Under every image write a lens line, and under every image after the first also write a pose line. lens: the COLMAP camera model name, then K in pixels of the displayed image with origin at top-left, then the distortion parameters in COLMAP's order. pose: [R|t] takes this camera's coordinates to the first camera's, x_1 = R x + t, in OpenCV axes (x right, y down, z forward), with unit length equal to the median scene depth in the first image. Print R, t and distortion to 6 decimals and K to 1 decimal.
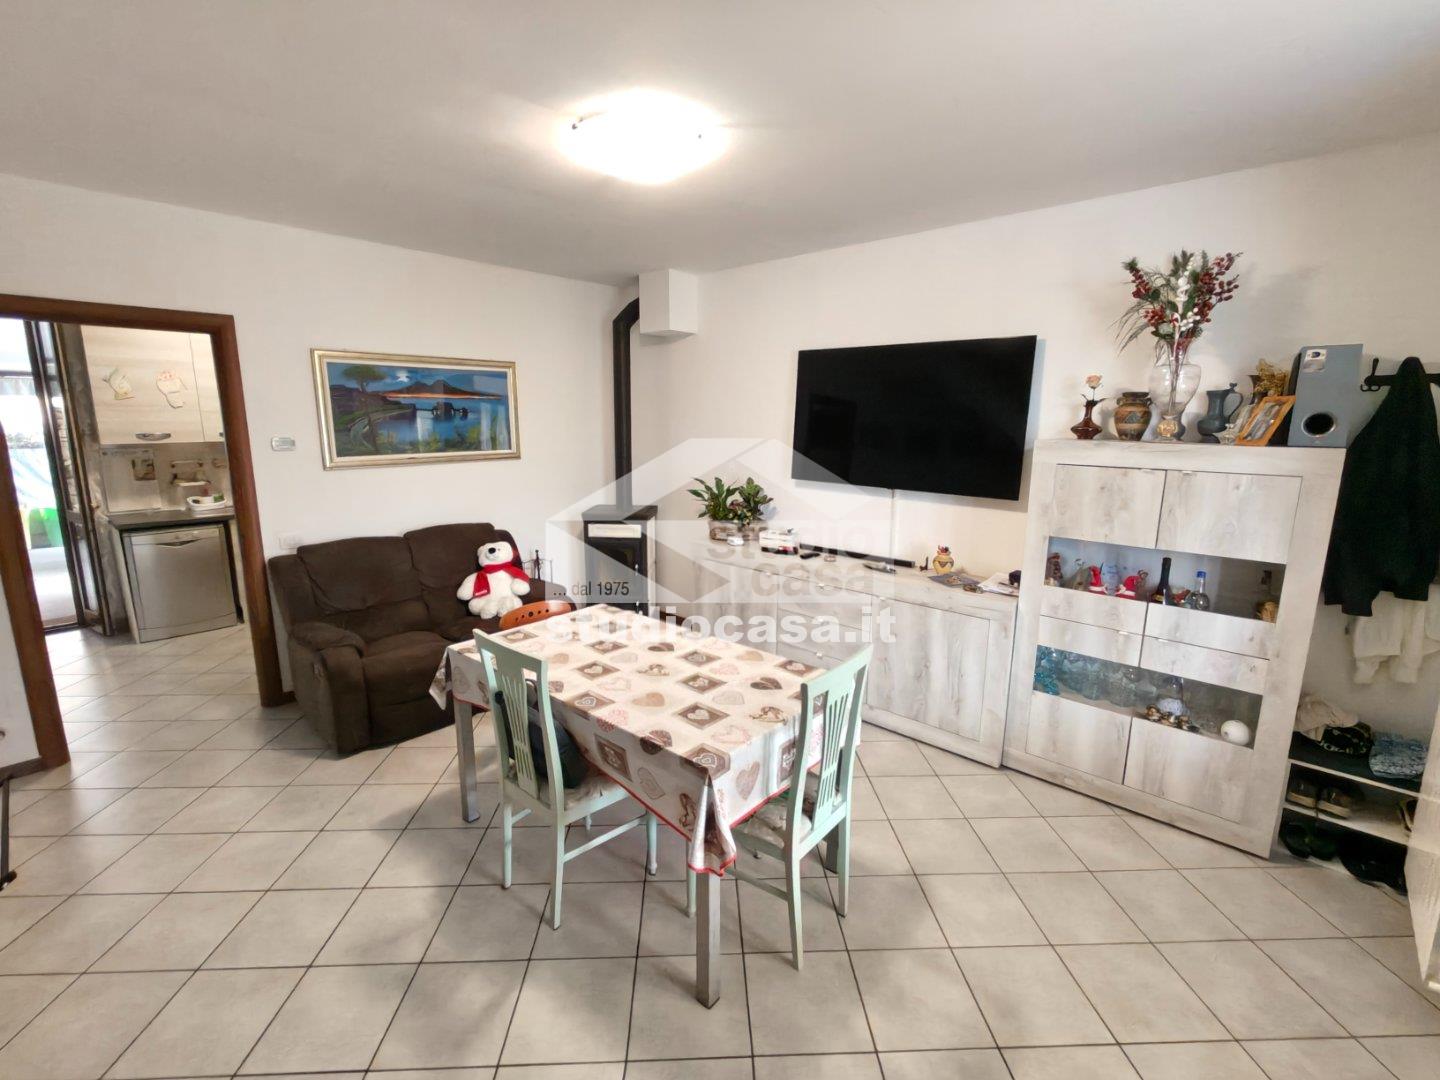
lens RADIAL K [[647.5, 0, 725.1], [0, 647.5, 532.1], [0, 0, 1]] dist [0.000931, 0.000624]
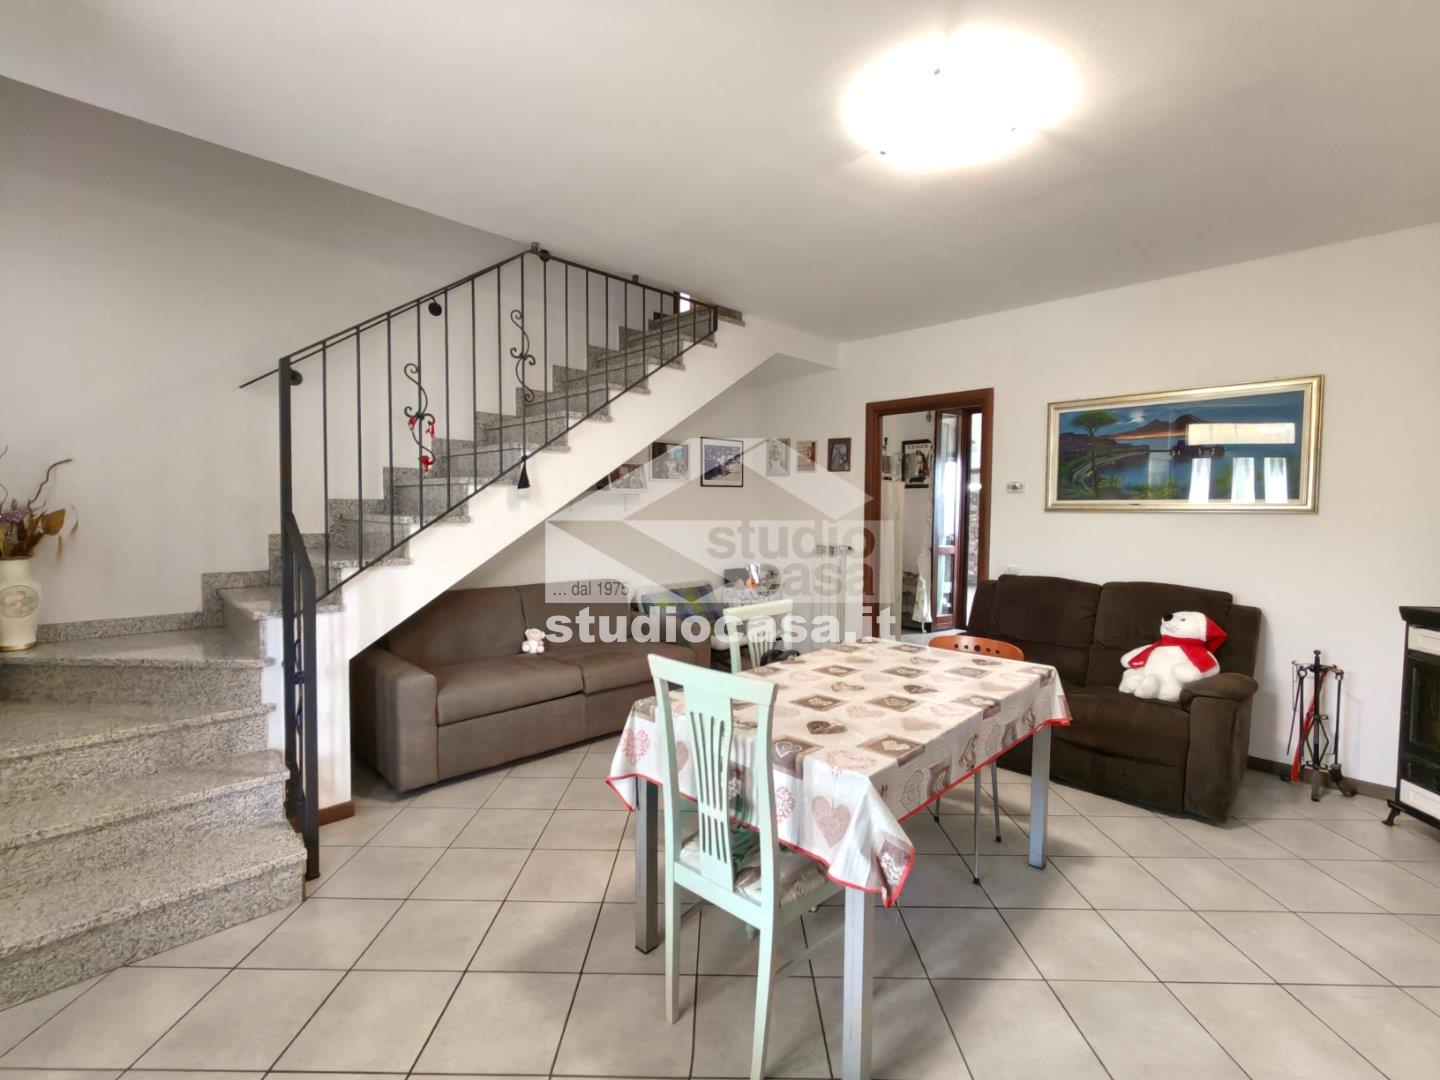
lens RADIAL K [[647.5, 0, 724.0], [0, 647.5, 545.1], [0, 0, 1]] dist [0.000931, 0.000624]
pose [[-0.045341, 0.055494, -0.997429, 0.480508], [-0.192787, 0.979200, 0.063244, -0.004031], [0.980193, 0.195158, -0.033699, 0.495606]]
